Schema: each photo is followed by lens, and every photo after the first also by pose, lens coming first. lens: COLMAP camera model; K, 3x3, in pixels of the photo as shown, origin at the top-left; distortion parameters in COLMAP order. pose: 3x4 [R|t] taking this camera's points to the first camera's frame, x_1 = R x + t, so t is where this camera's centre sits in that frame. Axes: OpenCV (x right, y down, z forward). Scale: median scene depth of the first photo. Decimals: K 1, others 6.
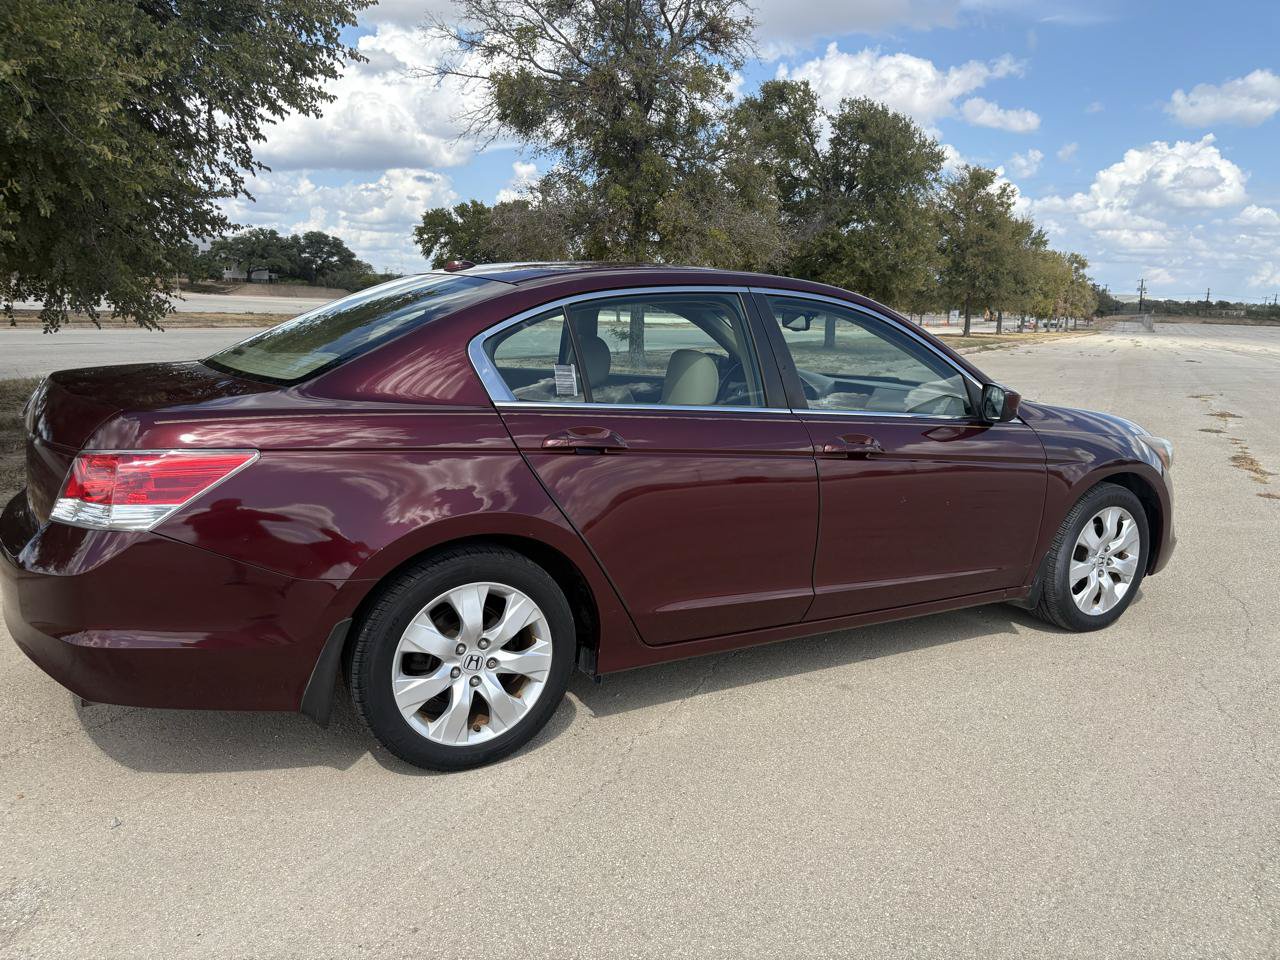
lens RADIAL K [[964.7, 0, 633.1], [0, 964.7, 481.2], [0, 0, 1]] dist [0.013273, -0.000639]
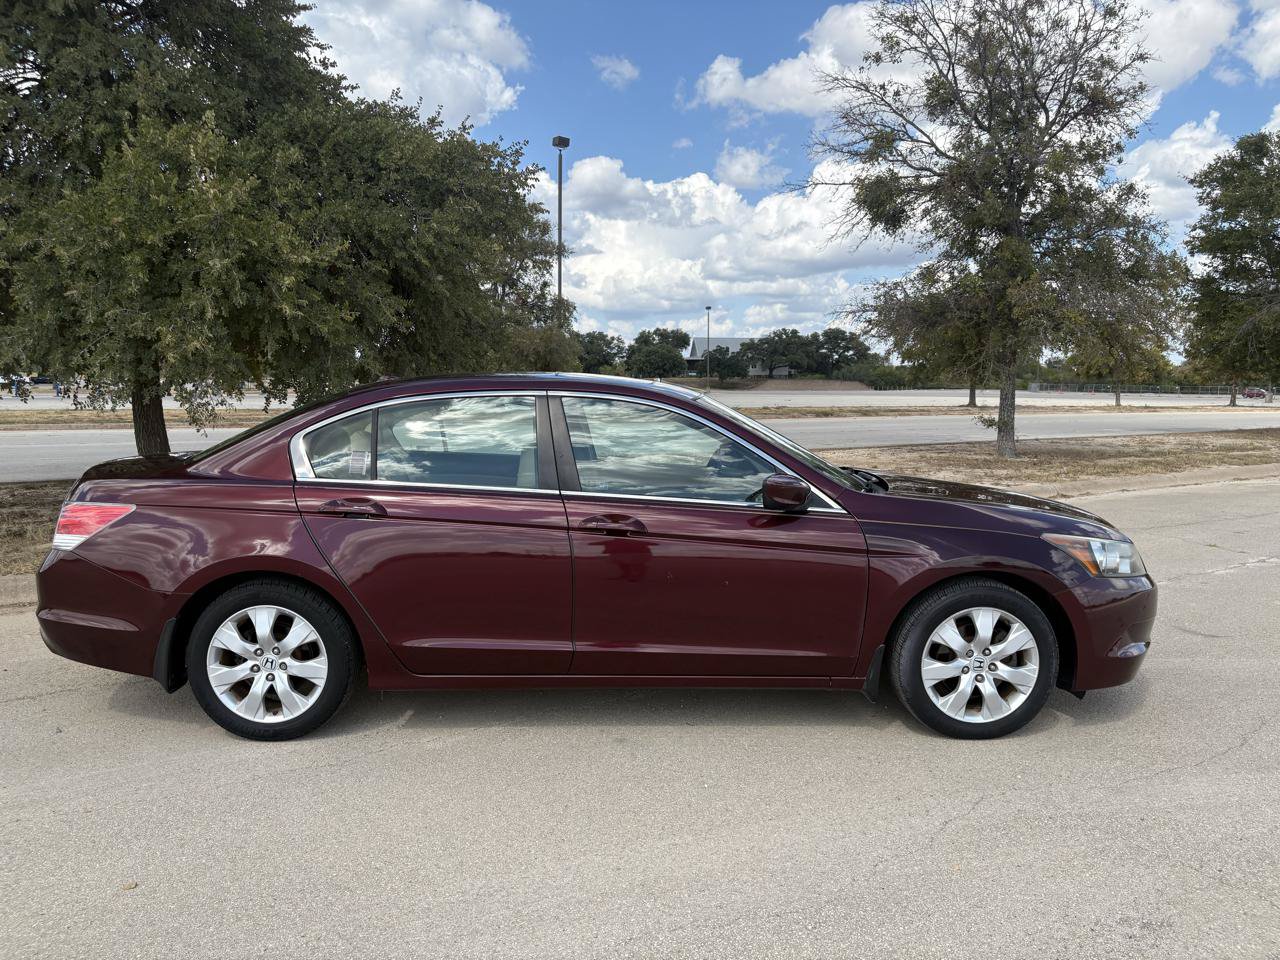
lens RADIAL K [[964.7, 0, 633.1], [0, 964.7, 481.2], [0, 0, 1]] dist [0.013273, -0.000639]
pose [[0.869952, 0.018190, -0.492801, 0.448888], [-0.063549, 0.995122, -0.075452, -0.001521], [0.489025, 0.096956, 0.866864, 0.006702]]
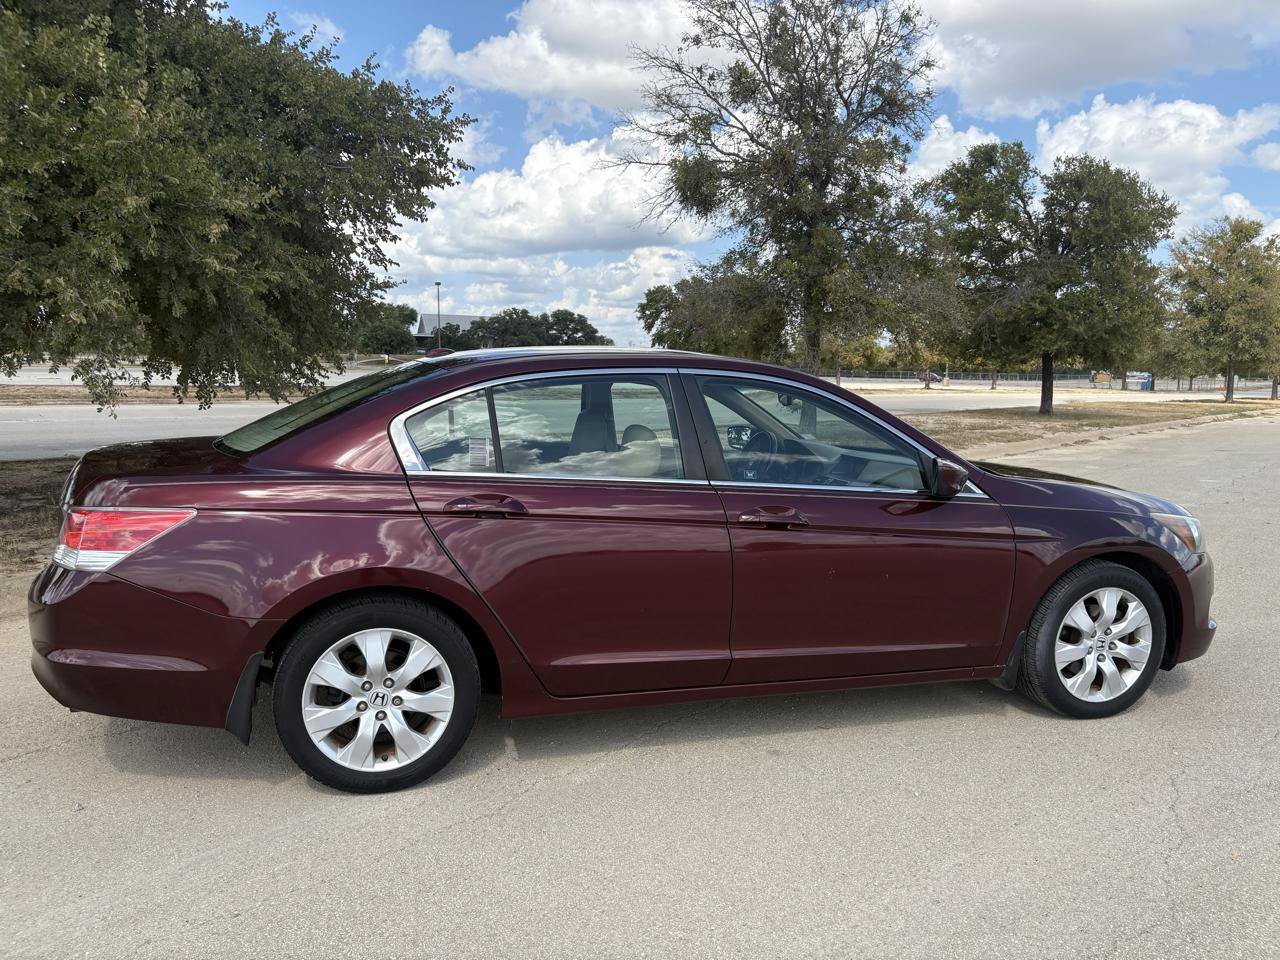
lens RADIAL K [[967.6, 0, 635.5], [0, 967.6, 483.1], [0, 0, 1]] dist [0.011726, -0.003159]
pose [[0.972116, 0.011556, -0.234215, 0.180384], [-0.027709, 0.997448, -0.065794, 0.000031], [0.232857, 0.070450, 0.969956, -0.027369]]
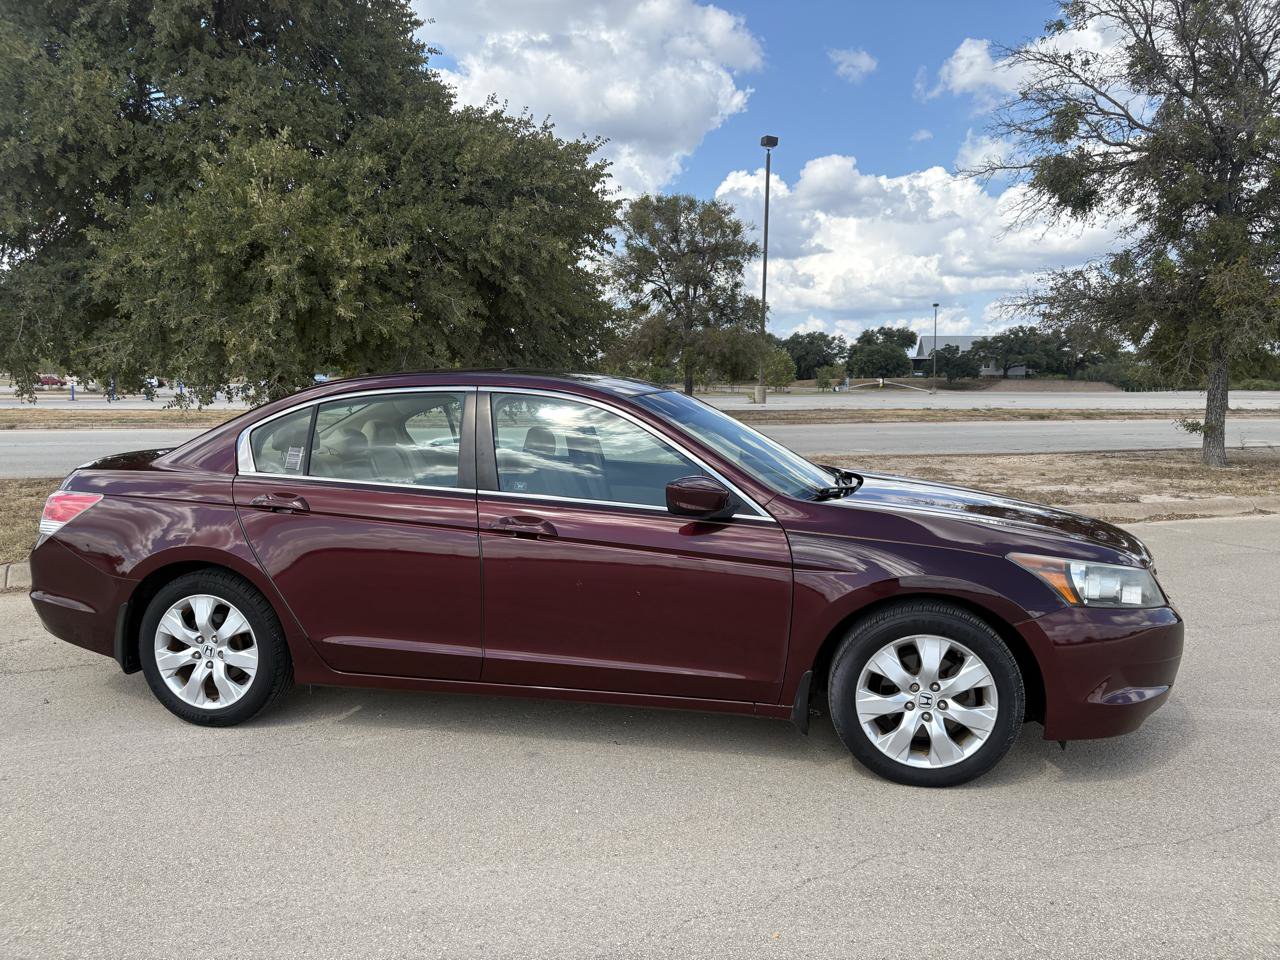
lens RADIAL K [[965.3, 0, 631.1], [0, 965.3, 478.0], [0, 0, 1]] dist [0.005736, 0.004020]
pose [[0.736277, 0.031128, -0.675964, 0.582508], [-0.098737, 0.993192, -0.061811, -0.019851], [0.669438, 0.112252, 0.734338, 0.150432]]
